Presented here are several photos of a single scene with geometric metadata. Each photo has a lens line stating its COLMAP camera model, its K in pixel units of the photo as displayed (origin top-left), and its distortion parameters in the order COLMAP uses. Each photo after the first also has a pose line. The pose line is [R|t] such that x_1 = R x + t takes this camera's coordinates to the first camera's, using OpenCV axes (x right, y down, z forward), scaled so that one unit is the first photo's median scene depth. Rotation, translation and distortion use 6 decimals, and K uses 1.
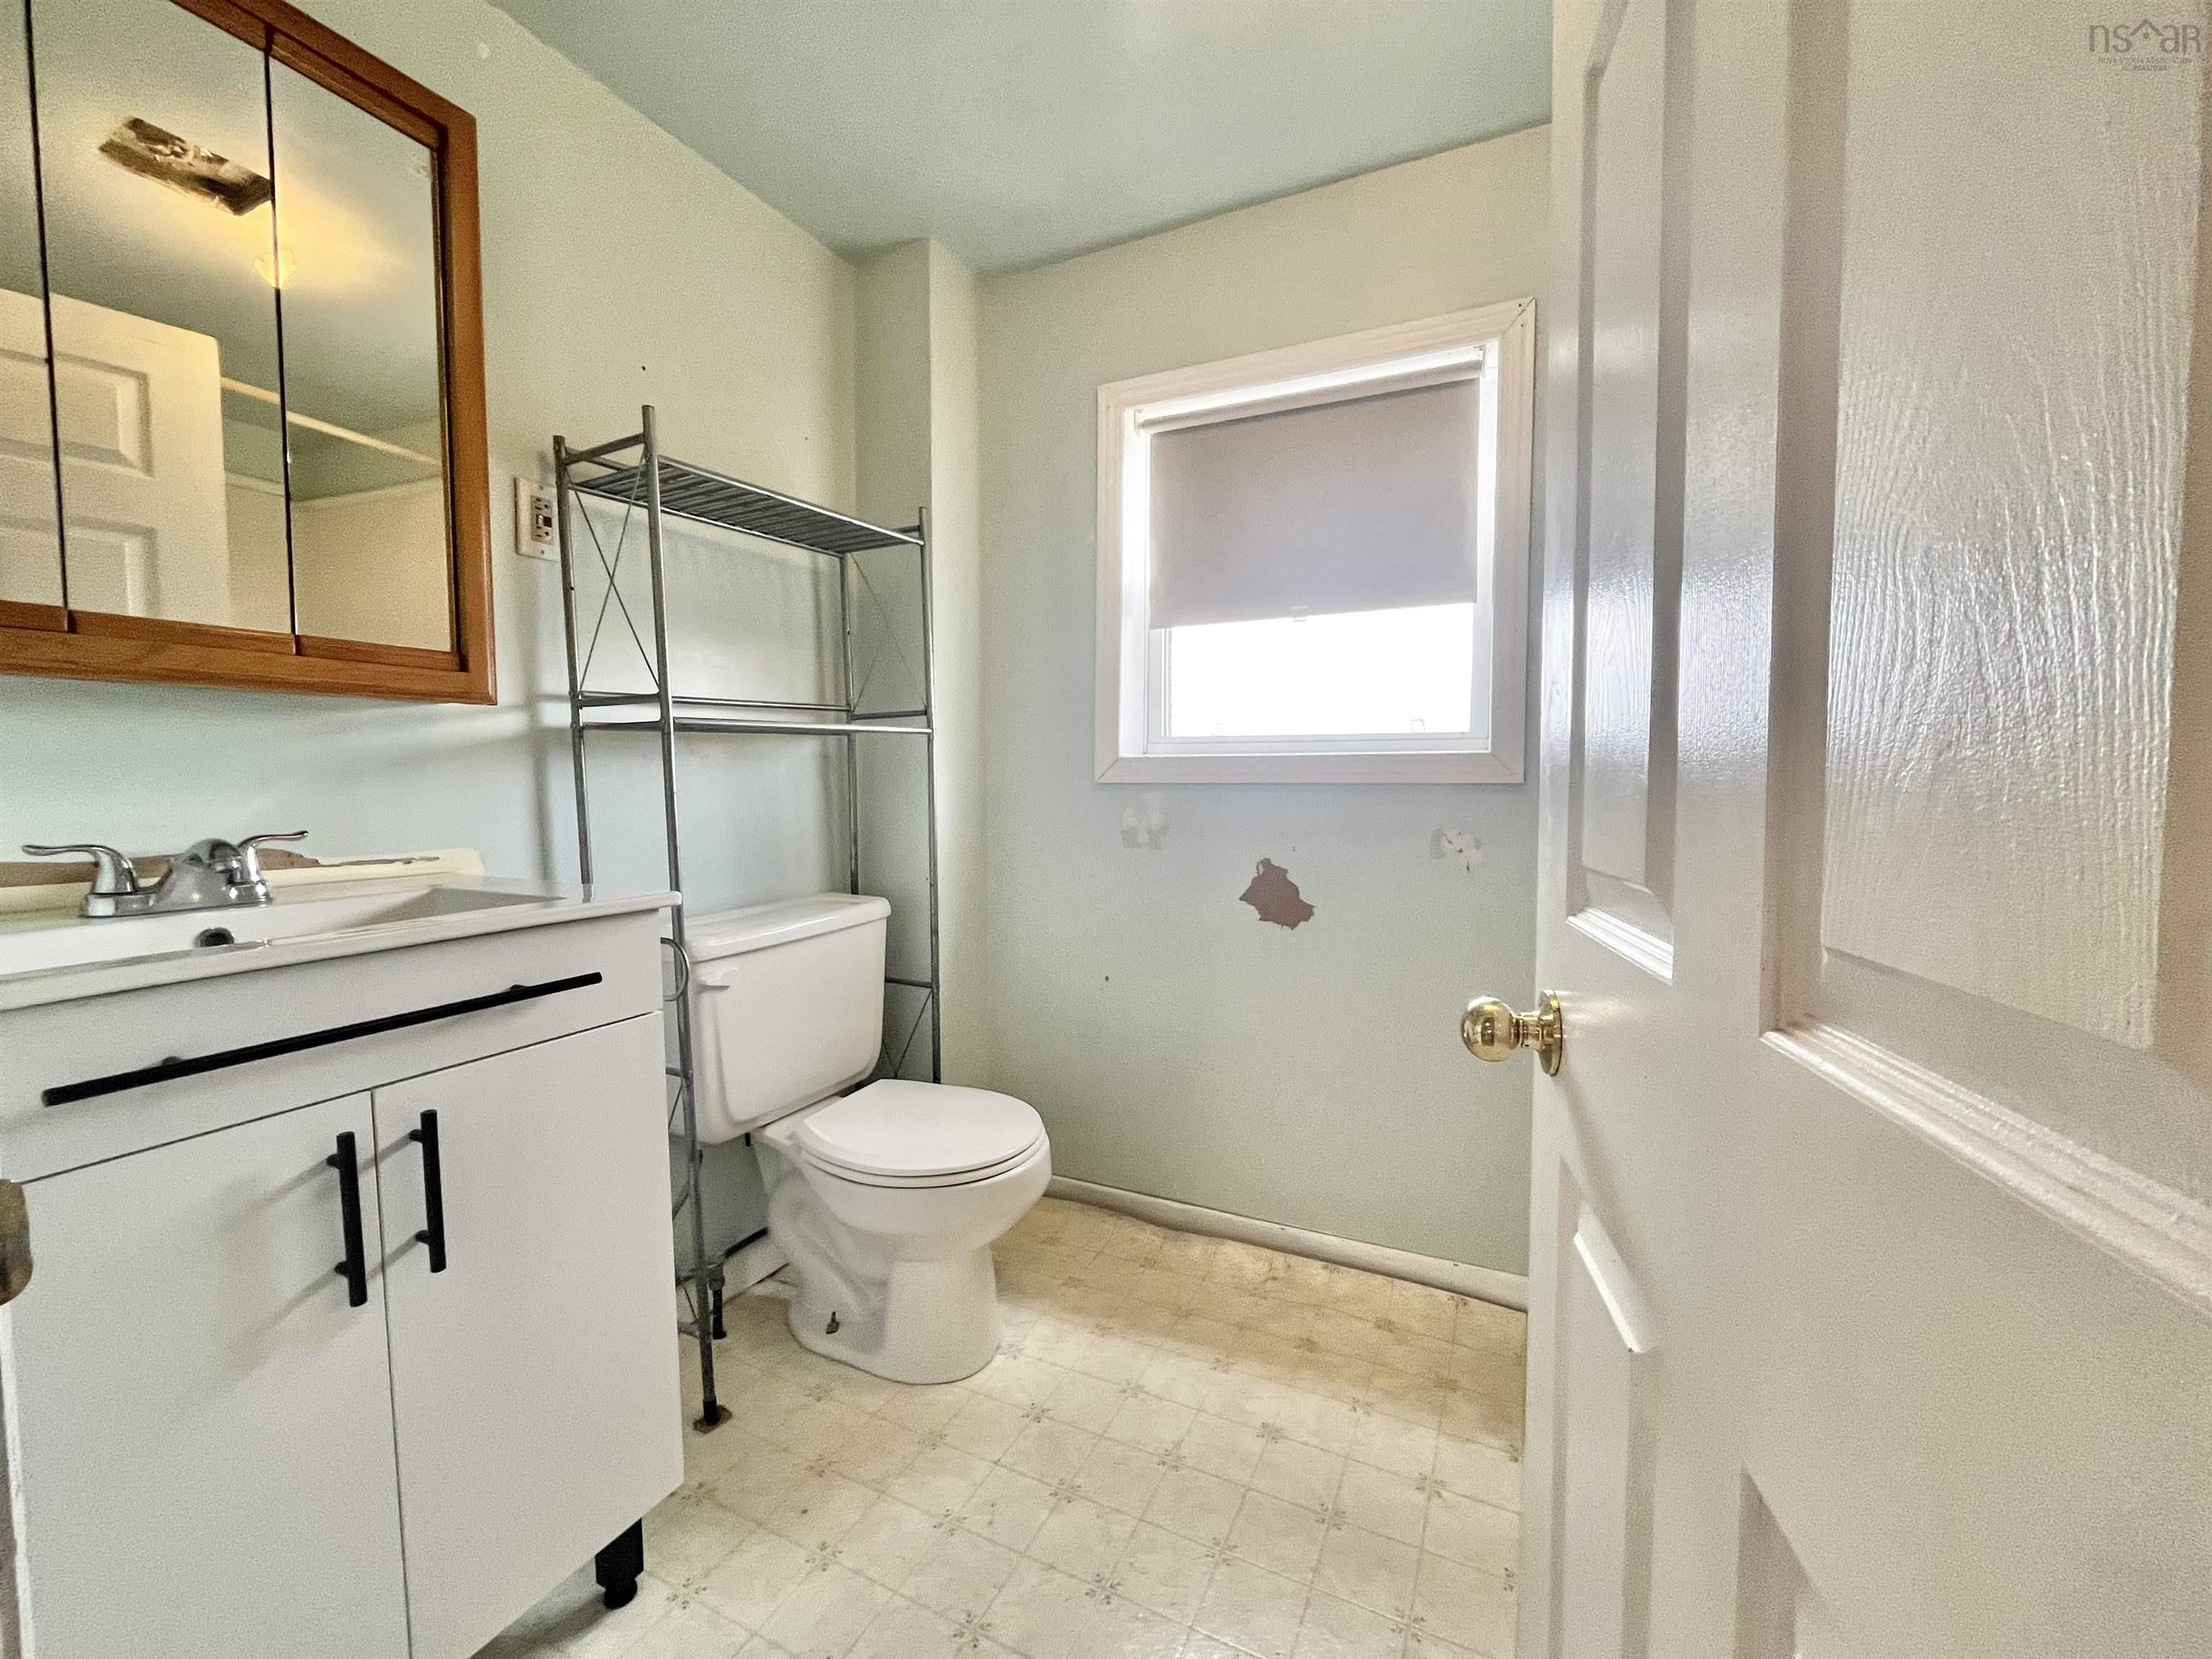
lens RADIAL K [[938.9, 0, 1093.8], [0, 938.9, 829.3], [0, 0, 1]] dist [-0.001389, -0.000086]
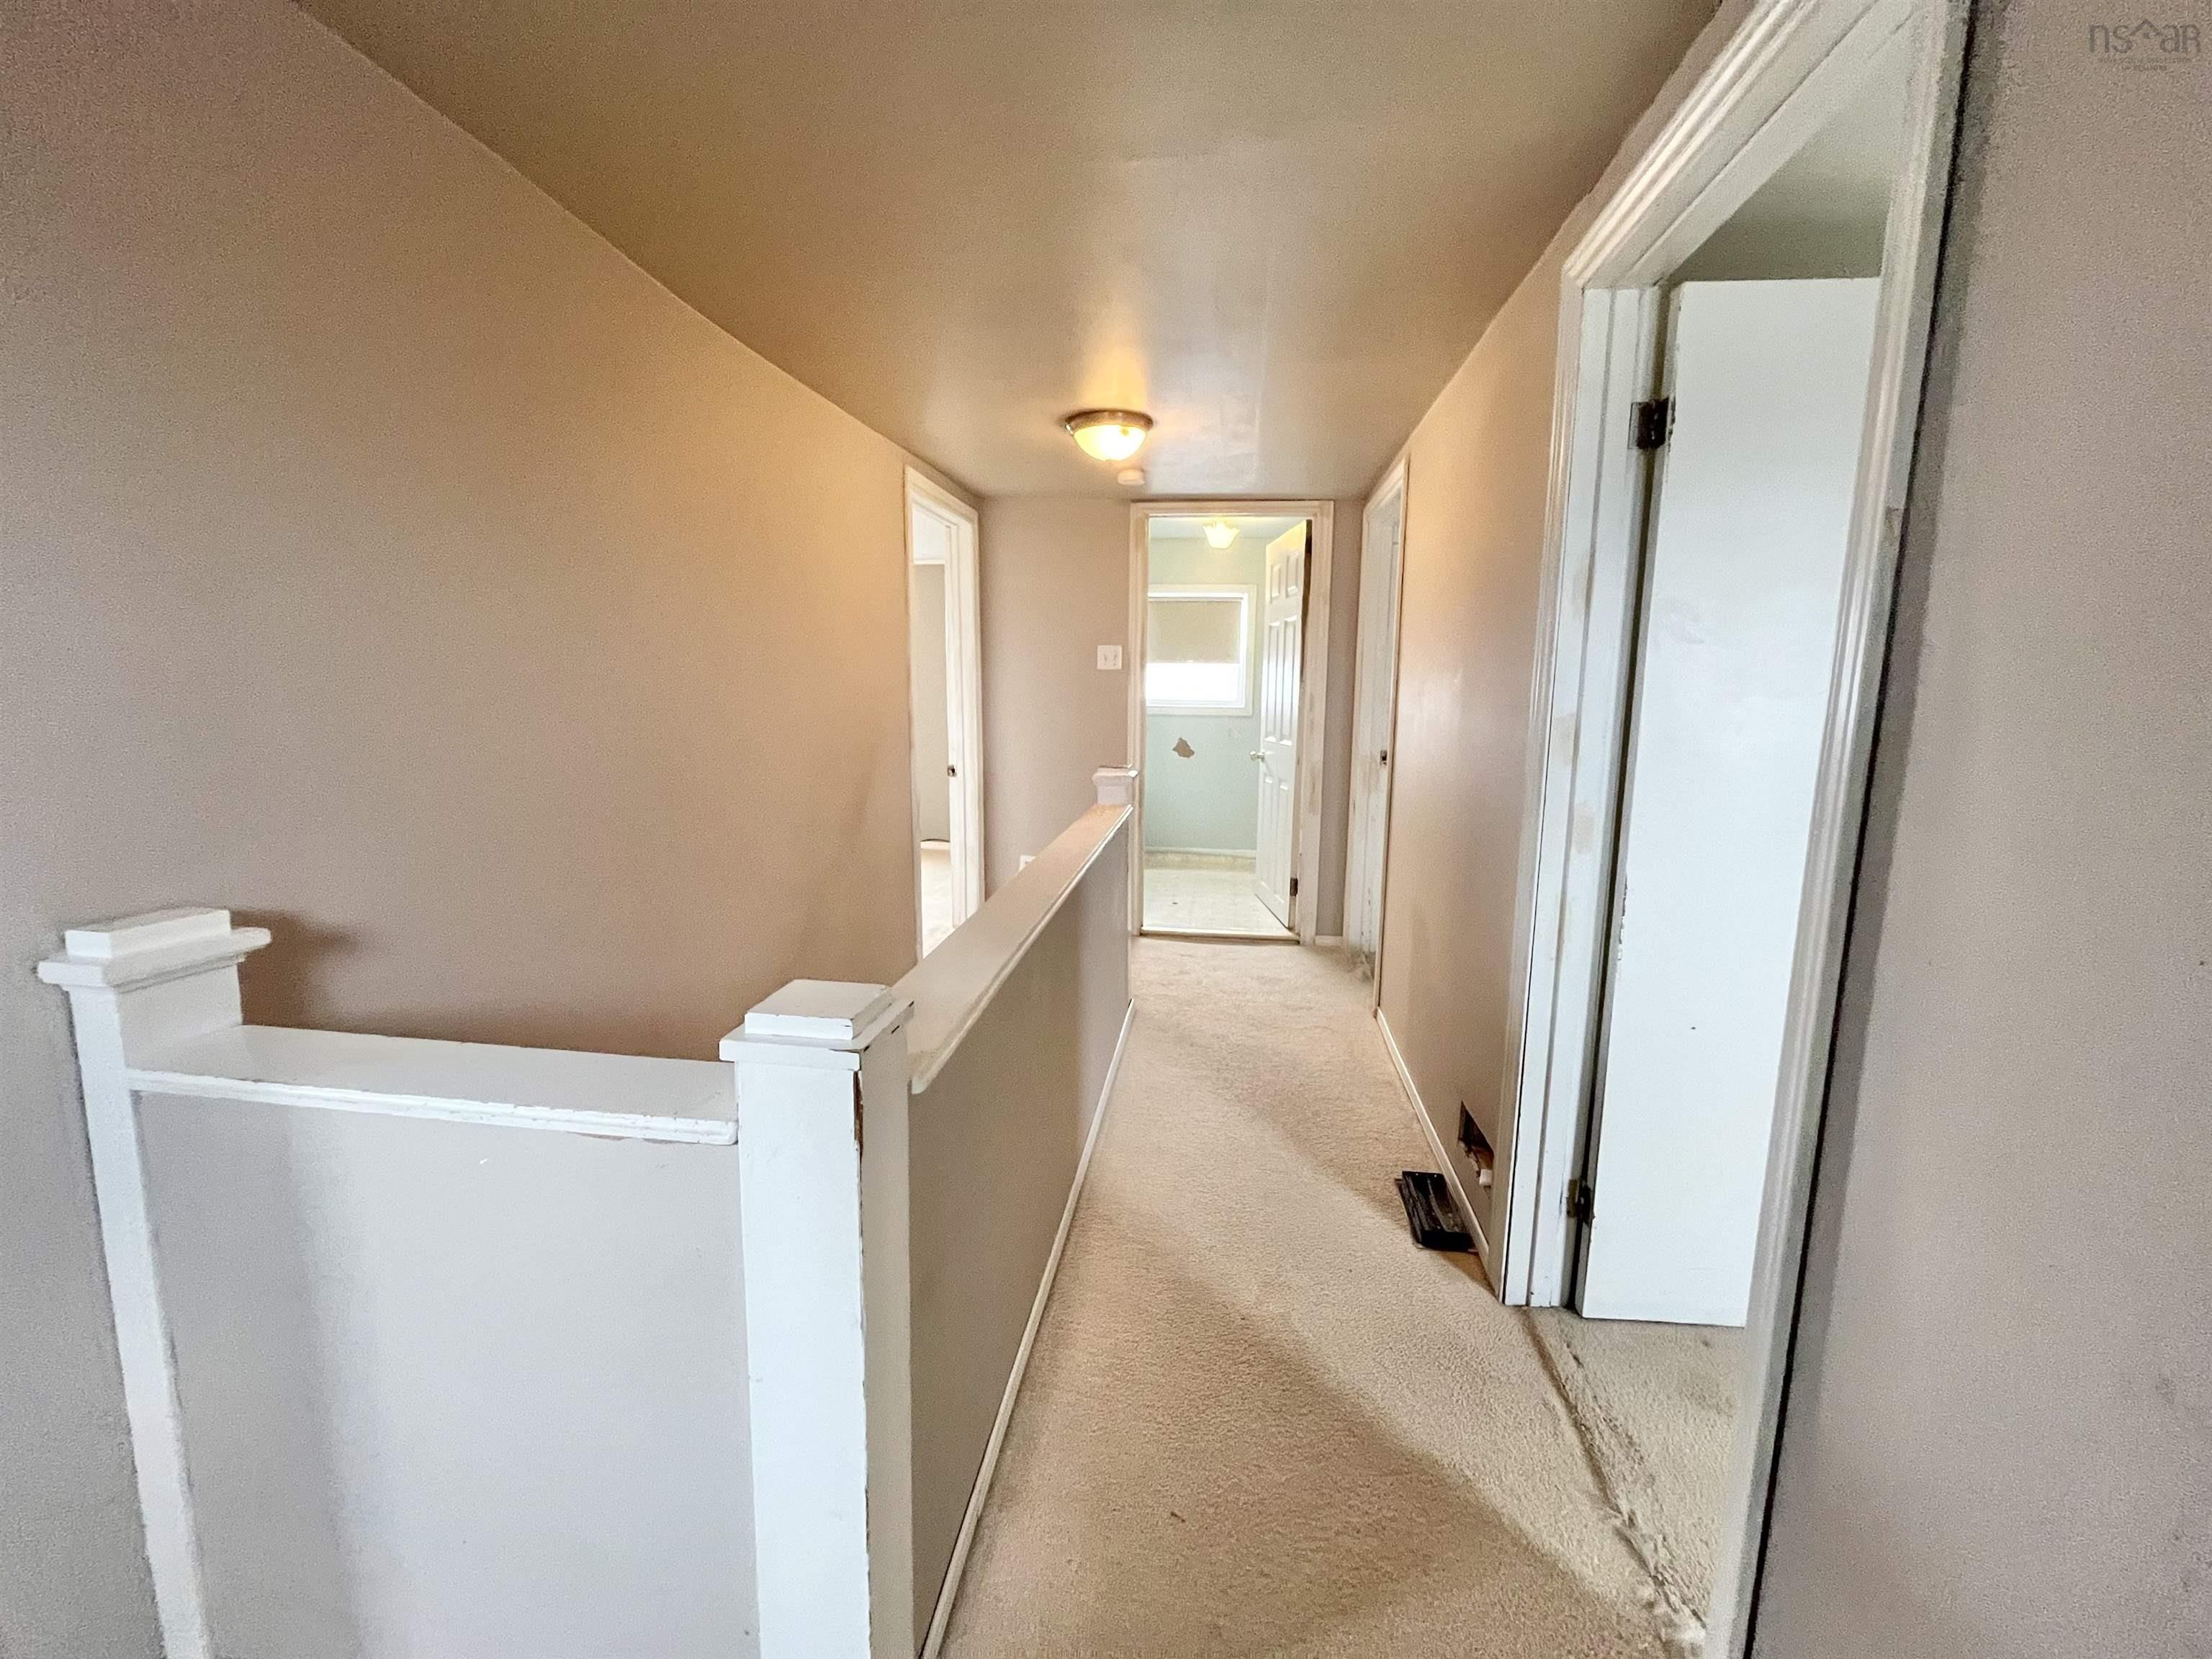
lens RADIAL K [[938.9, 0, 1093.8], [0, 938.9, 829.3], [0, 0, 1]] dist [-0.001389, -0.000086]
pose [[0.953135, -0.028825, 0.301170, -1.383633], [0.002355, 0.996128, 0.087888, 0.075954], [-0.302537, -0.083060, 0.949512, -2.586310]]
